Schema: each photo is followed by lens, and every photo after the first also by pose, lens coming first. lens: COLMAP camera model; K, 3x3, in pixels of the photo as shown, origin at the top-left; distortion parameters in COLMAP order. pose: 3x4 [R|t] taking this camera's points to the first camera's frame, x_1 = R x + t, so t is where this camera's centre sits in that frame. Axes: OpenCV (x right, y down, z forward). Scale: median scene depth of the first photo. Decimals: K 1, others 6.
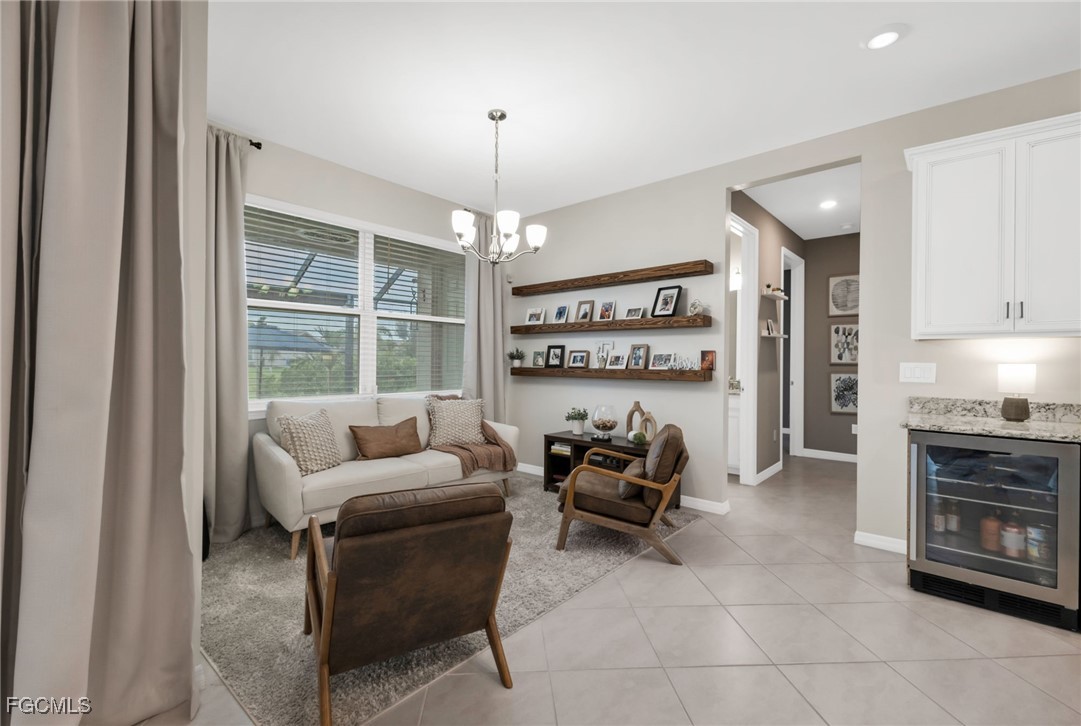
lens RADIAL K [[473.9, 0, 535.2], [0, 473.9, 360.4], [0, 0, 1]] dist [0.009548, -0.000107]
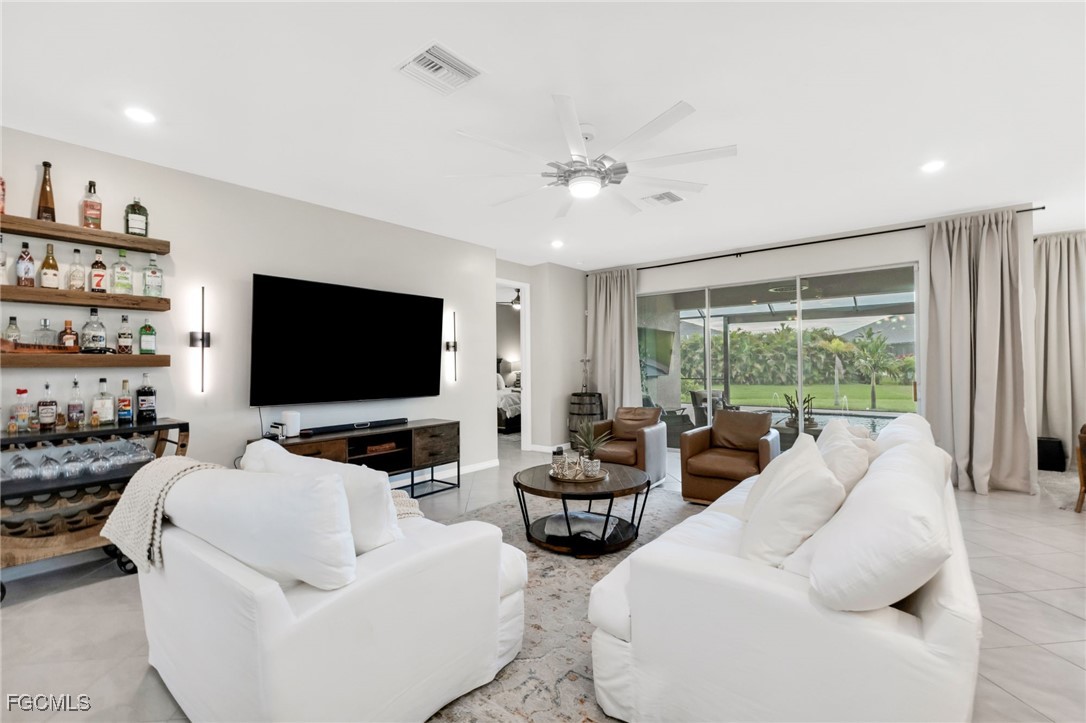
lens RADIAL K [[488.8, 0, 555.1], [0, 488.8, 357.8], [0, 0, 1]] dist [0.009950, -0.000628]
pose [[0.049700, -0.019065, -0.998582, 0.779936], [0.012265, 0.999754, -0.018477, -0.014421], [0.998689, -0.011329, 0.049922, -0.731856]]
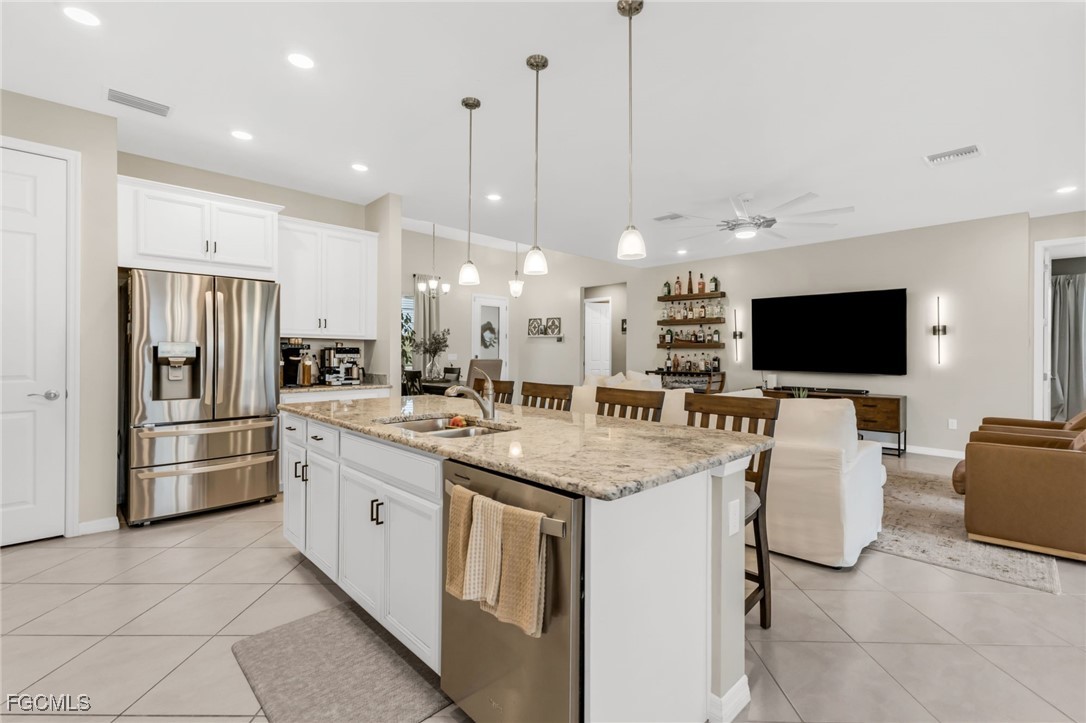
lens RADIAL K [[485.8, 0, 548.1], [0, 485.8, 350.5], [0, 0, 1]] dist [0.013170, 0.000295]
pose [[-0.997292, -0.010911, 0.072726, 0.424278], [-0.011335, 0.999921, -0.005421, 0.002851], [-0.072661, -0.006230, -0.997337, 0.531882]]
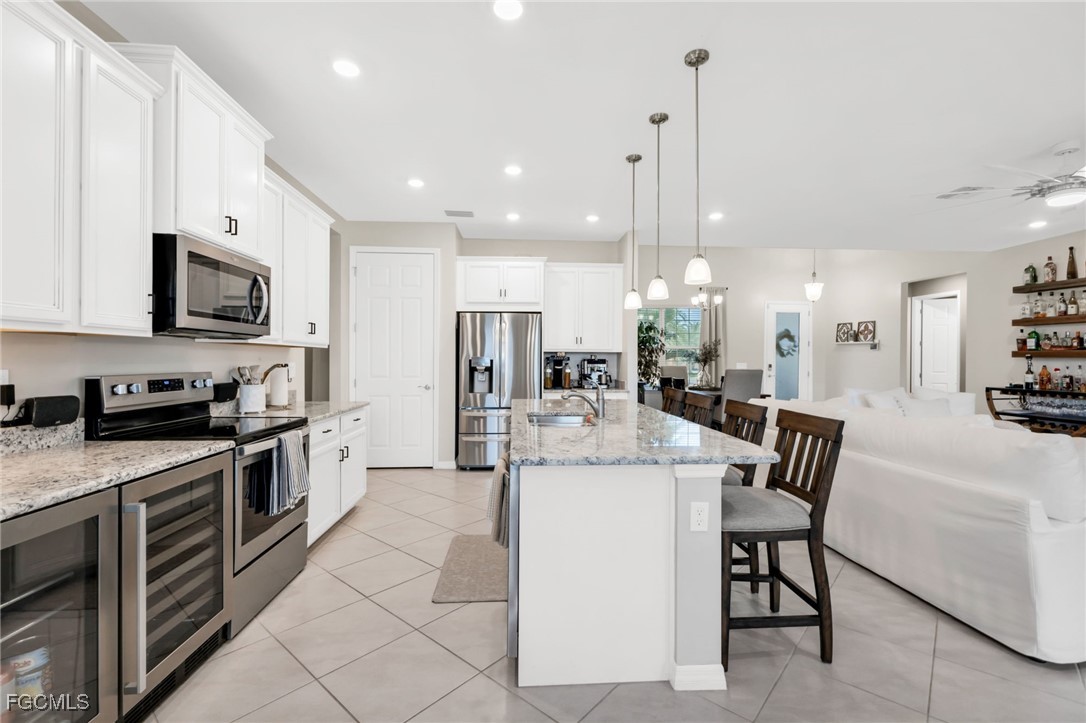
lens RADIAL K [[477.5, 0, 545.5], [0, 477.5, 358.0], [0, 0, 1]] dist [0.010126, -0.000671]
pose [[-0.710945, -0.009910, 0.703178, 0.094466], [-0.010133, 0.999941, 0.003847, -0.011948], [-0.703174, -0.004390, -0.711004, 0.538101]]
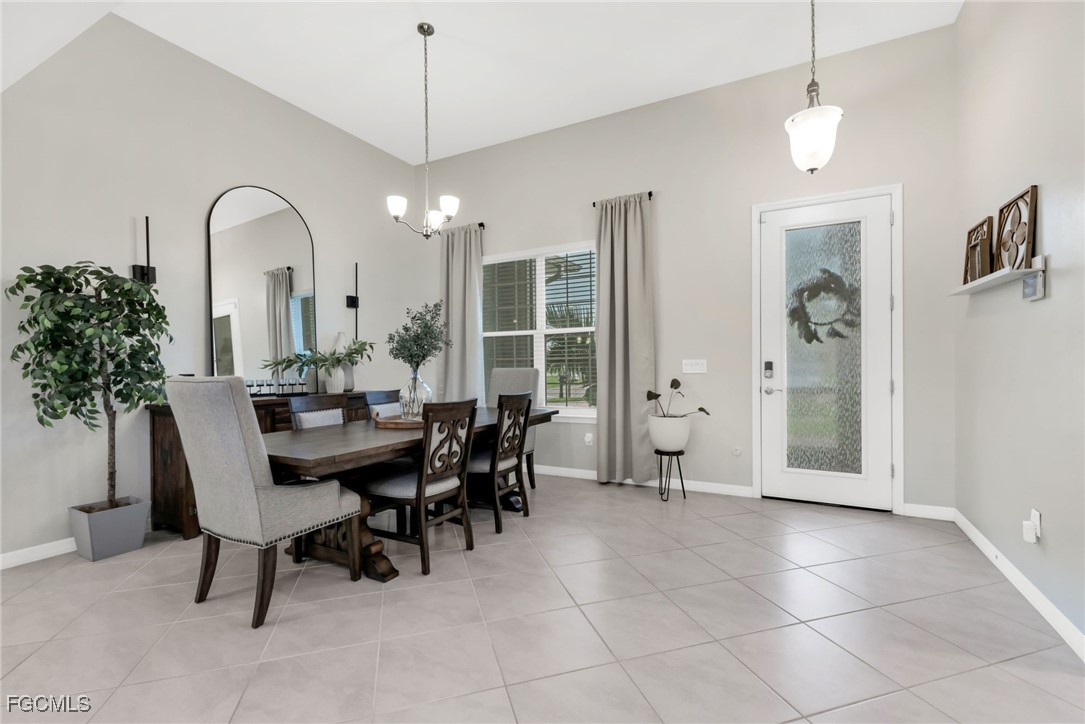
lens RADIAL K [[477.6, 0, 546.4], [0, 477.6, 357.6], [0, 0, 1]] dist [0.010677, -0.000636]
pose [[-0.230250, 0.005868, 0.973114, 0.153613], [0.007467, 0.999963, -0.004263, 0.008755], [-0.973103, 0.006284, -0.230285, -1.299169]]
